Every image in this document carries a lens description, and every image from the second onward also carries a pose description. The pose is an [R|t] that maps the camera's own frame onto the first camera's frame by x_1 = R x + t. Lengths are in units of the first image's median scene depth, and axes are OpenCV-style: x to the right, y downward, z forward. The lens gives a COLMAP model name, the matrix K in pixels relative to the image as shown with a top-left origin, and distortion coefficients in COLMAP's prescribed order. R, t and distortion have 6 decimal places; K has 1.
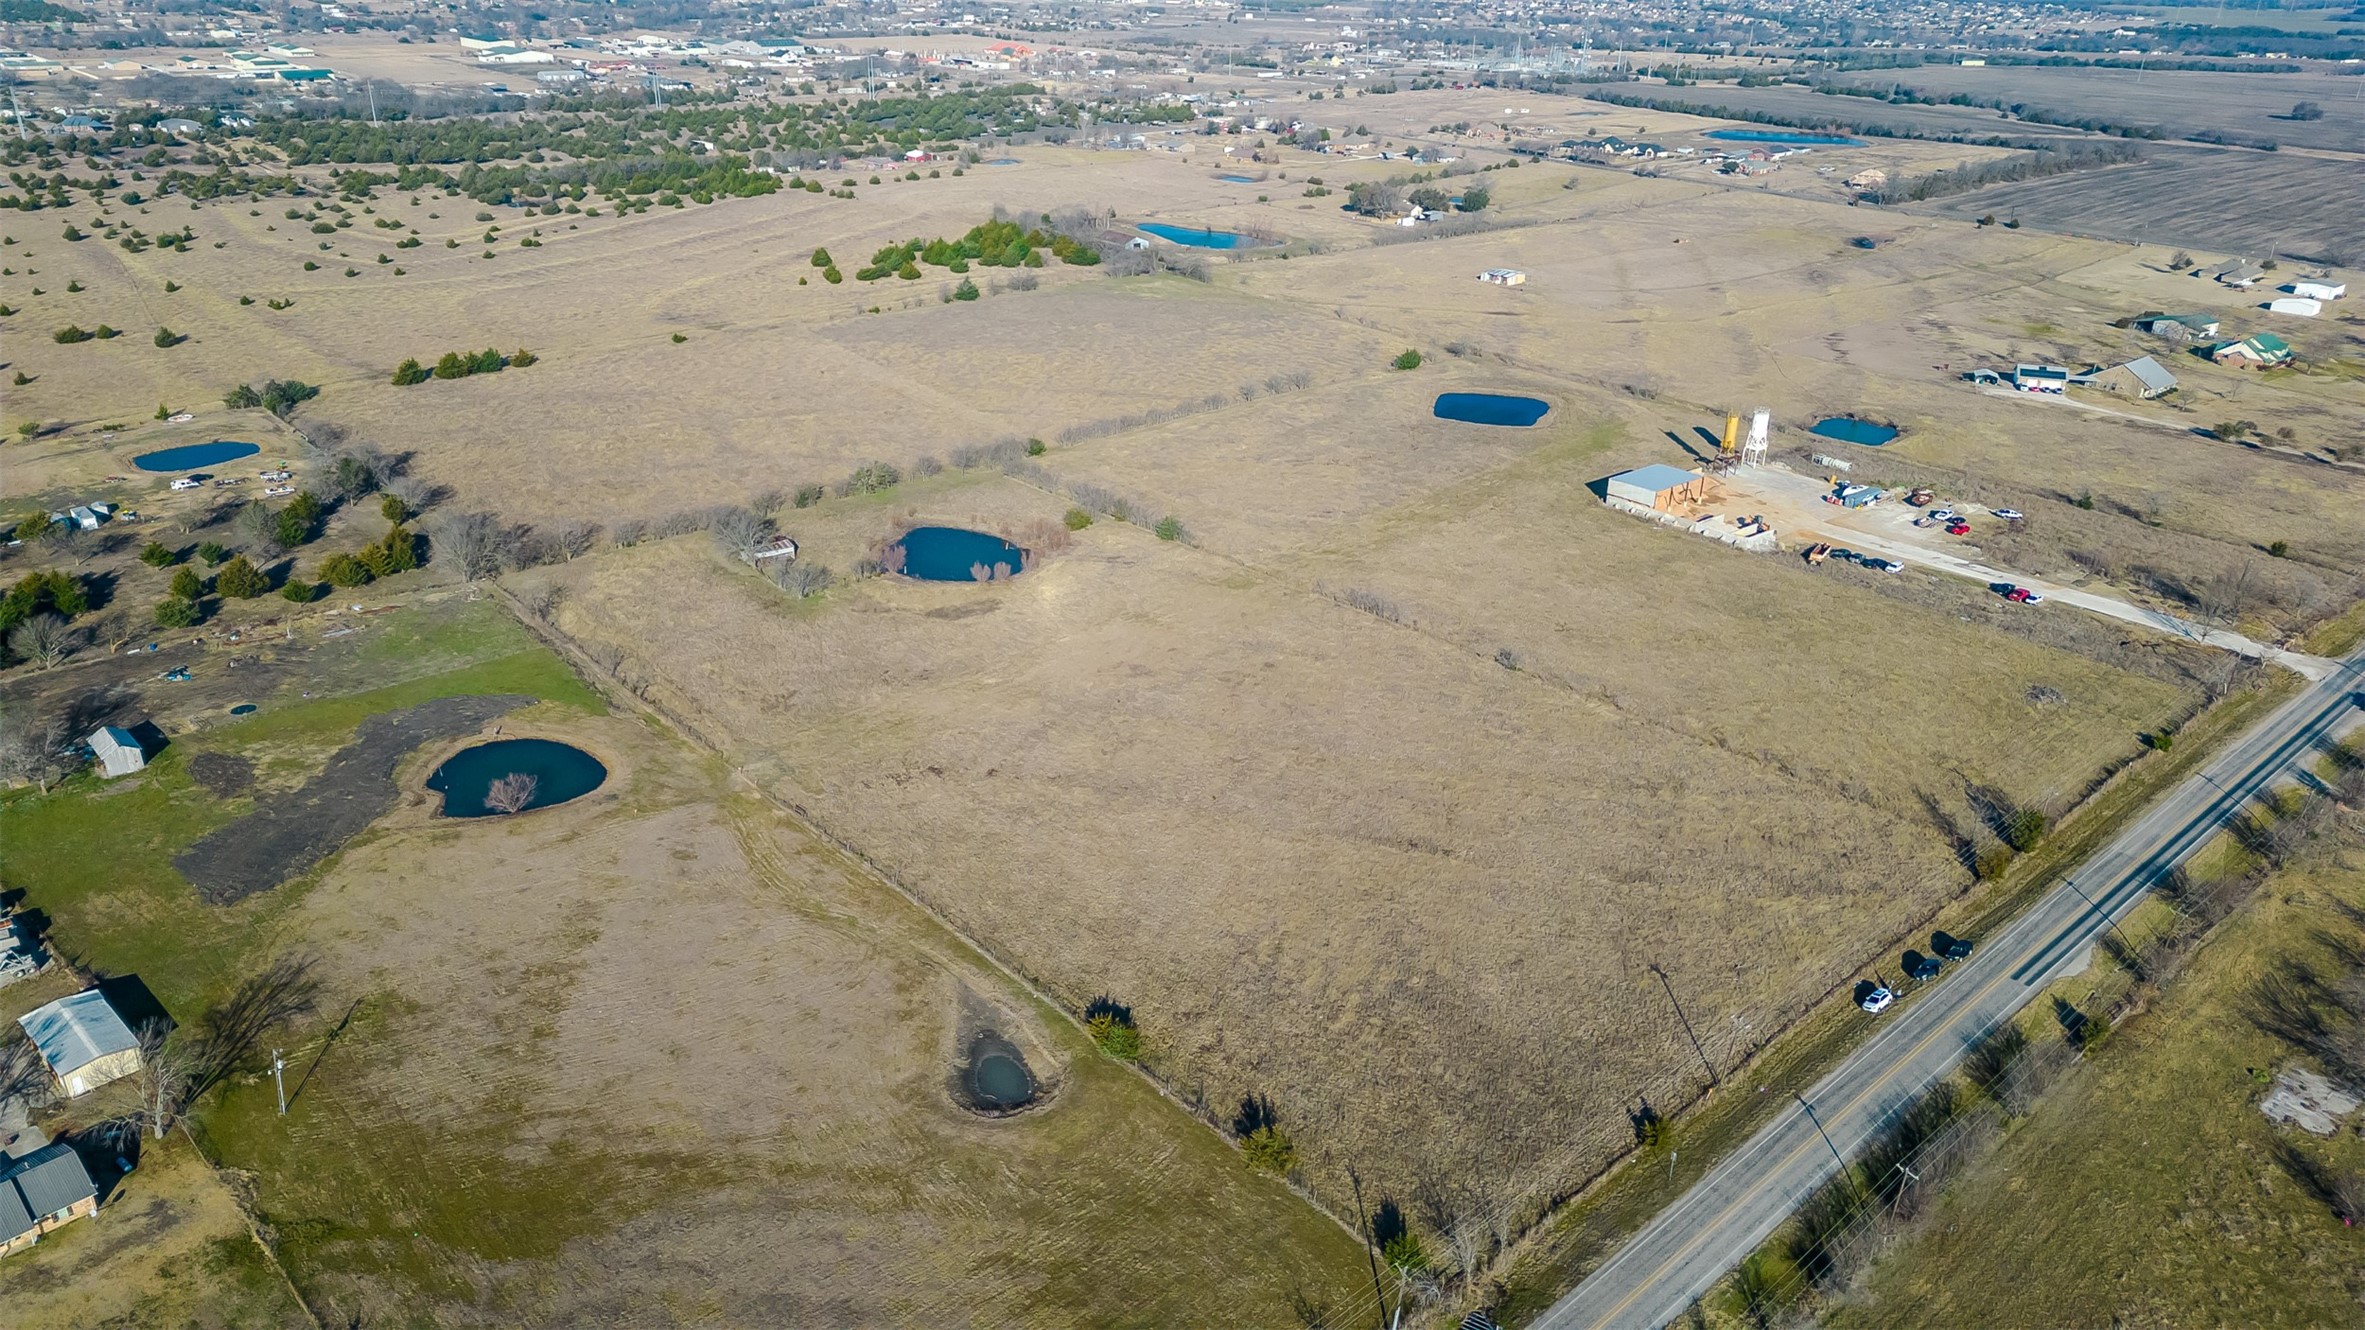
lens RADIAL K [[1643.5, 0, 1175.0], [0, 1643.5, 665.3], [0, 0, 1]] dist [0.076519, -0.067309]
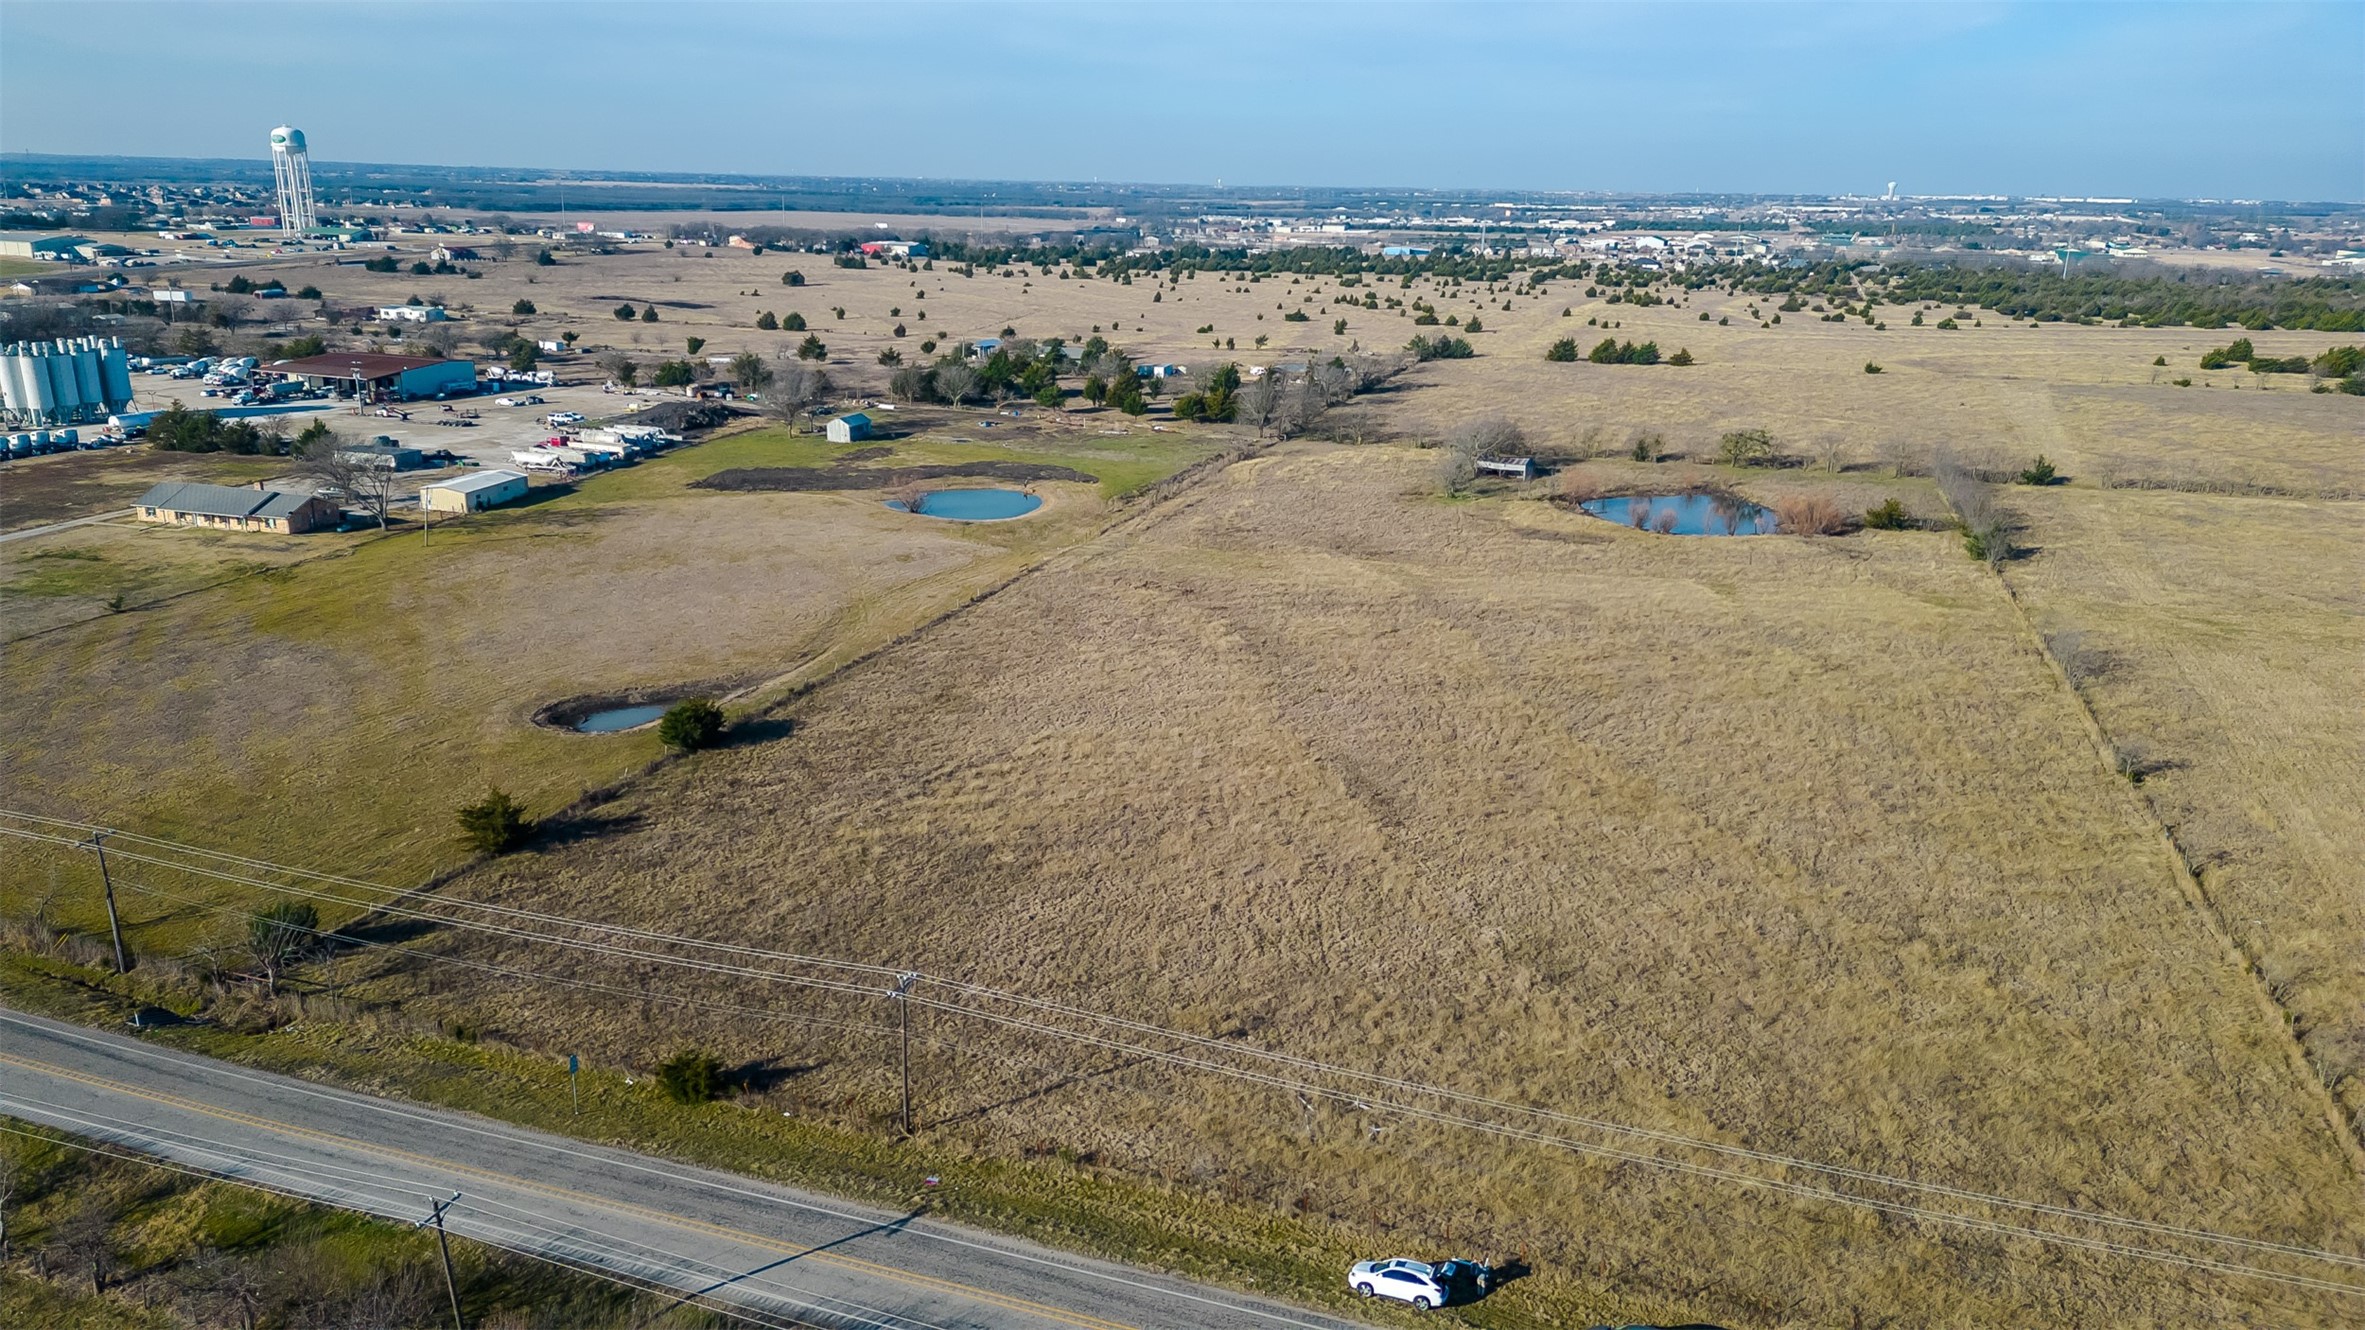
lens RADIAL K [[1643.5, 0, 1175.0], [0, 1643.5, 665.3], [0, 0, 1]] dist [0.076519, -0.067309]
pose [[0.474876, 0.239932, -0.846714, 0.443884], [-0.369672, 0.927503, 0.055496, 0.044534], [0.798646, 0.286653, 0.529146, 0.464278]]
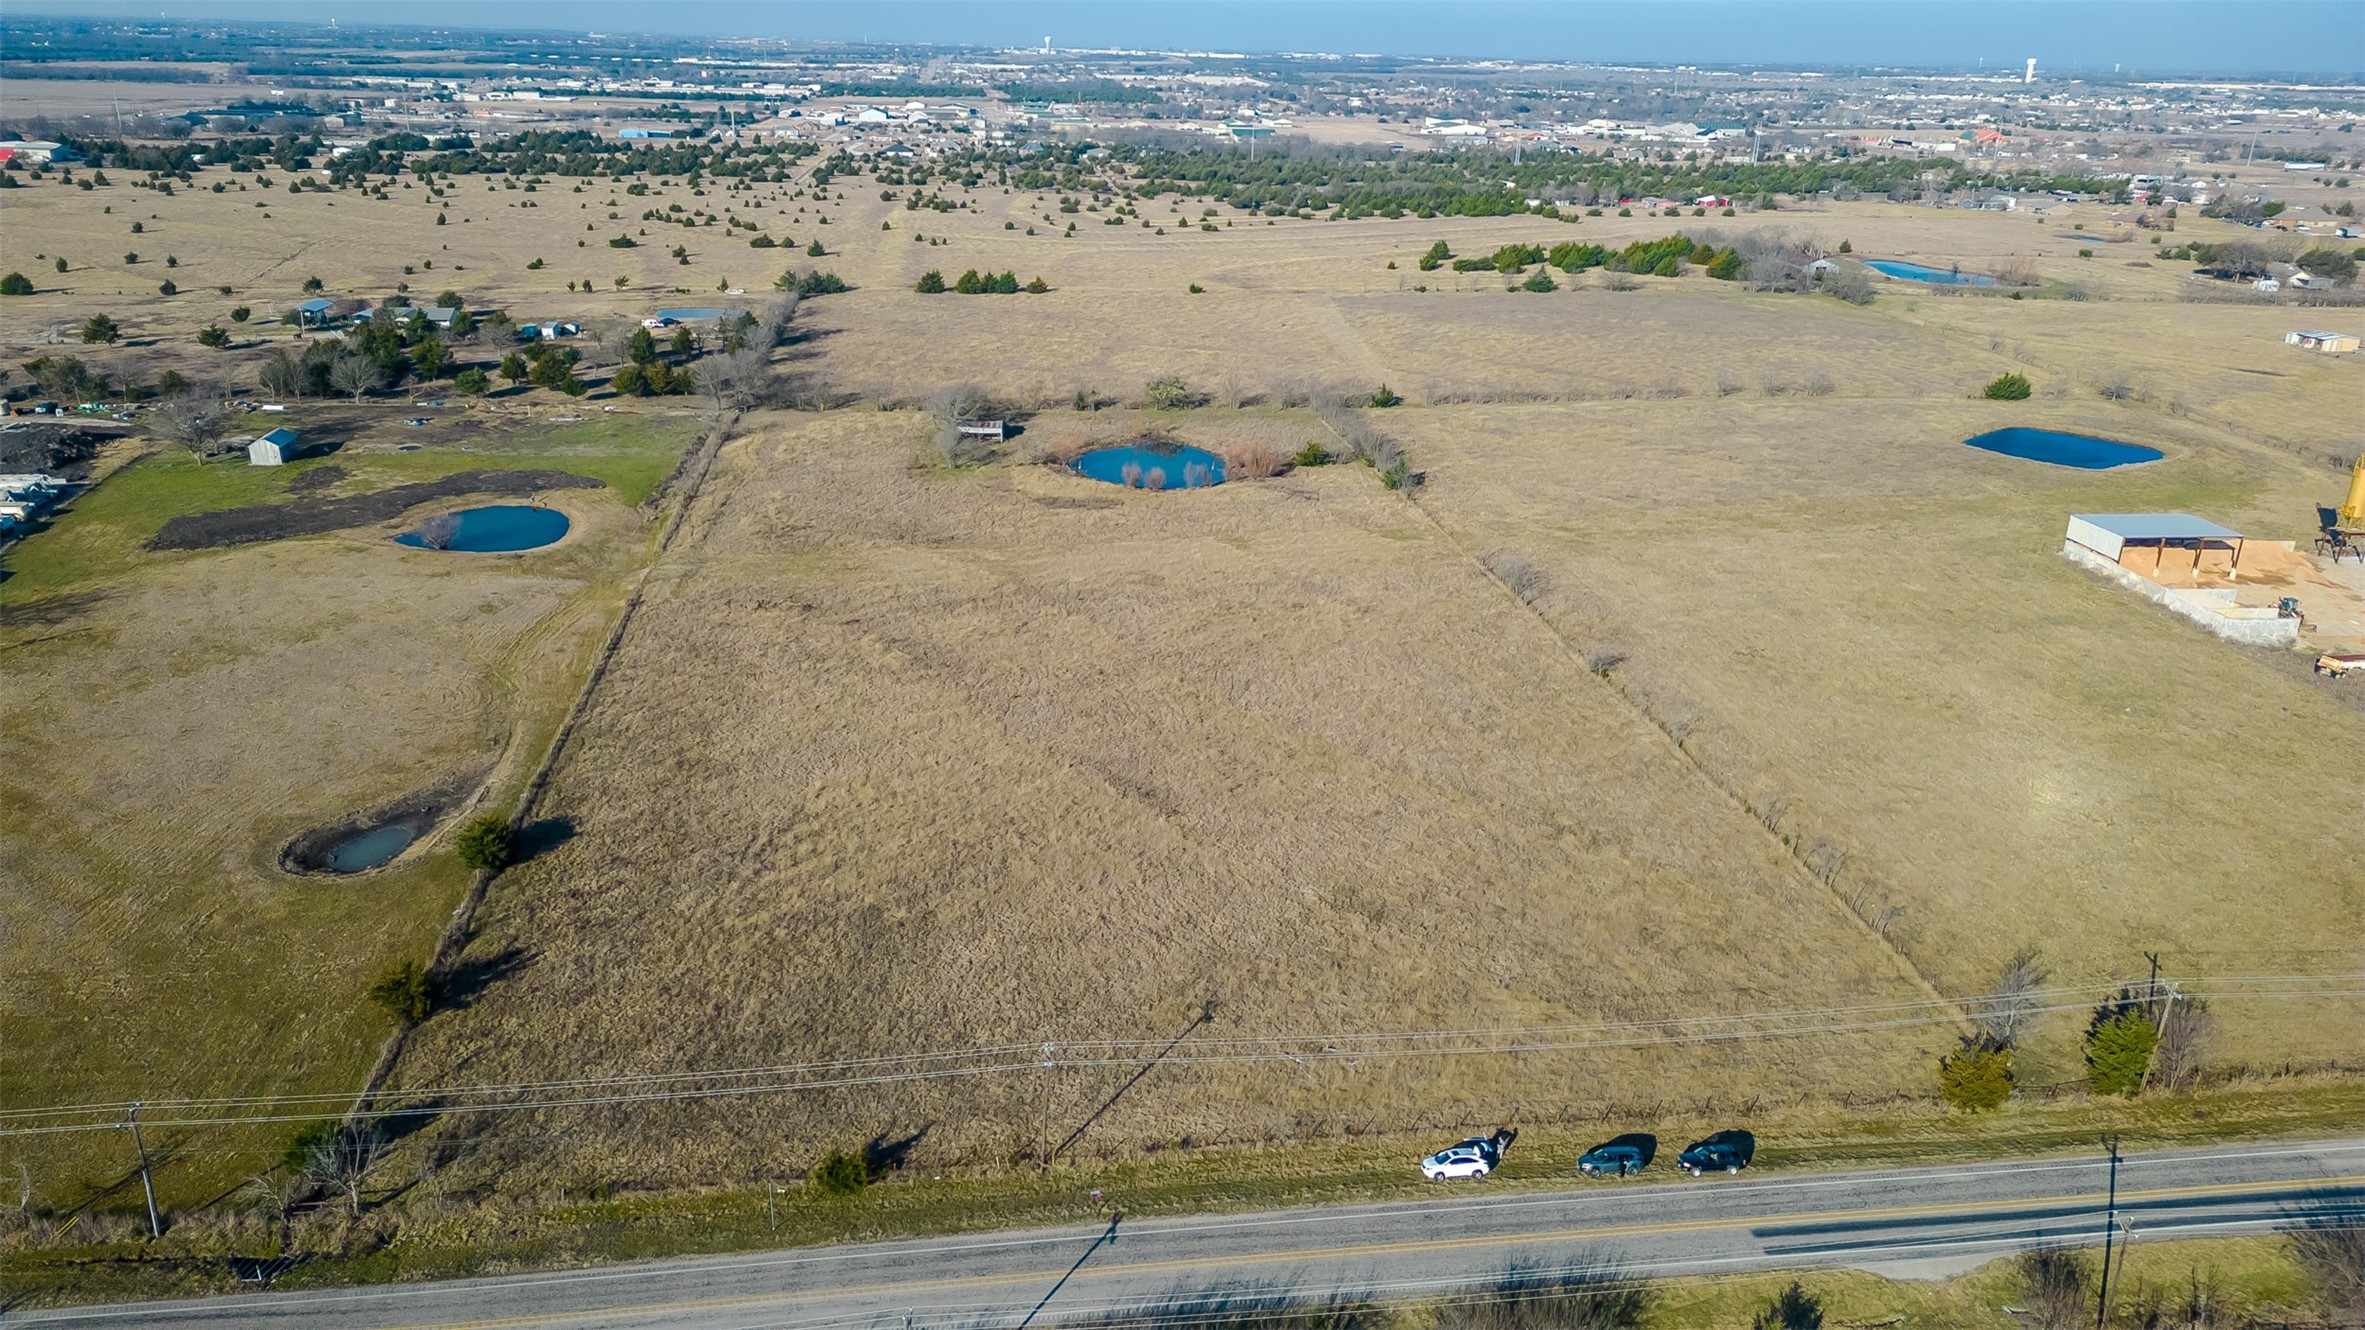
lens RADIAL K [[1643.5, 0, 1175.0], [0, 1643.5, 665.3], [0, 0, 1]] dist [0.076519, -0.067309]
pose [[0.821761, 0.201352, -0.533073, 0.394325], [-0.239722, 0.970837, -0.002840, 0.040076], [0.516955, 0.130123, 0.846065, 0.293948]]
